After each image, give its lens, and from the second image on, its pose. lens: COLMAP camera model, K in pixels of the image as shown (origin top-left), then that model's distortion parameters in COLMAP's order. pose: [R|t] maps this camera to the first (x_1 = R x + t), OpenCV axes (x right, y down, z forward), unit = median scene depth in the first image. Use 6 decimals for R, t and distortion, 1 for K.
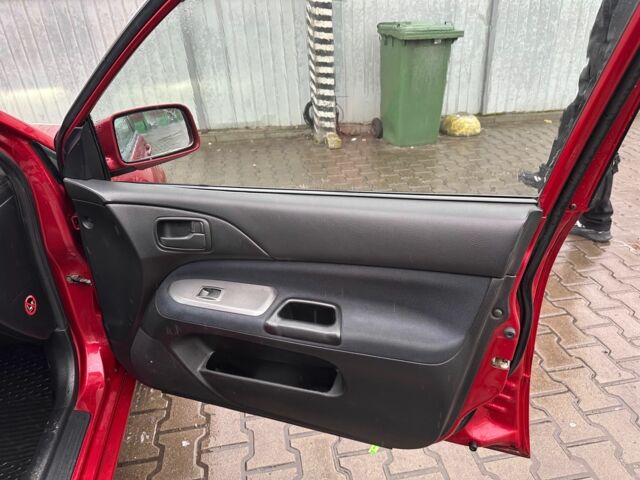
lens RADIAL K [[452.8, 0, 320.0], [0, 452.8, 240.0], [0, 0, 1]] dist [0.029961, -0.032215]
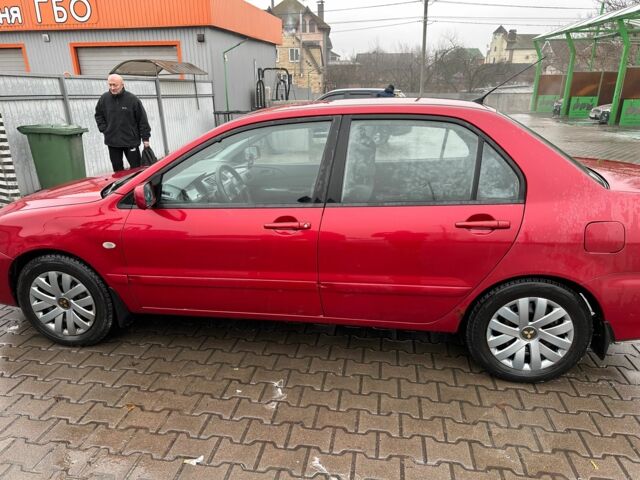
lens RADIAL K [[452.8, 0, 320.0], [0, 452.8, 240.0], [0, 0, 1]] dist [0.029961, -0.032215]
pose [[0.316883, -0.265096, 0.910664, -0.906350], [0.430359, 0.895805, 0.111019, 0.078568], [-0.845208, 0.356733, 0.397951, -0.209573]]
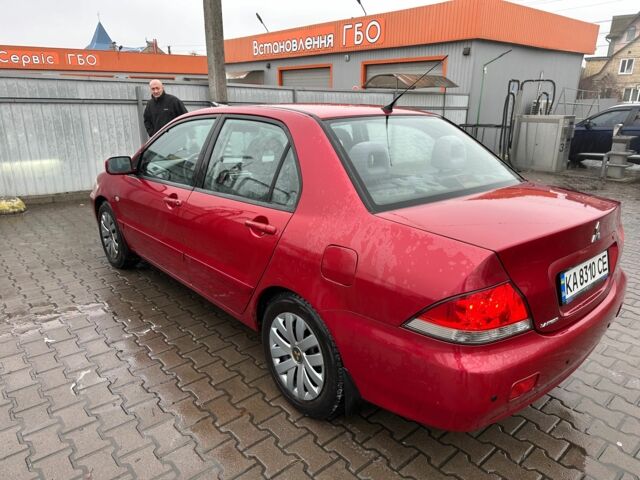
lens RADIAL K [[452.8, 0, 320.0], [0, 452.8, 240.0], [0, 0, 1]] dist [0.029961, -0.032215]
pose [[0.848480, -0.105610, 0.518583, -0.608029], [0.201310, 0.970633, -0.131703, 0.279686], [-0.489445, 0.216143, 0.844823, -0.599866]]
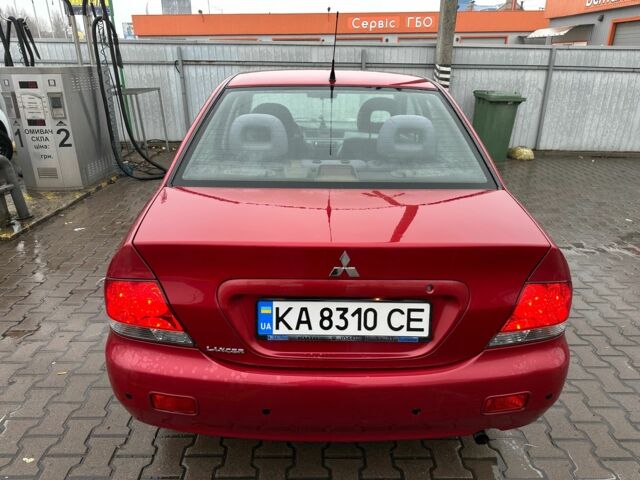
lens RADIAL K [[452.8, 0, 320.0], [0, 452.8, 240.0], [0, 0, 1]] dist [0.029961, -0.032215]
pose [[0.987927, 0.100430, -0.117959, -0.178469], [-0.111067, 0.989967, -0.087349, 0.280181], [0.108003, 0.099396, 0.989169, -0.663708]]
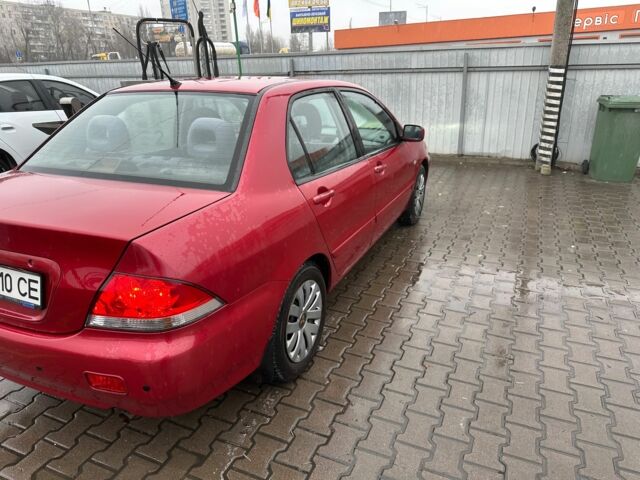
lens RADIAL K [[452.8, 0, 320.0], [0, 452.8, 240.0], [0, 0, 1]] dist [0.029961, -0.032215]
pose [[0.833766, 0.212839, -0.509444, 0.209377], [-0.260705, 0.965134, -0.023454, 0.212905], [0.486690, 0.152369, 0.860184, -0.556969]]
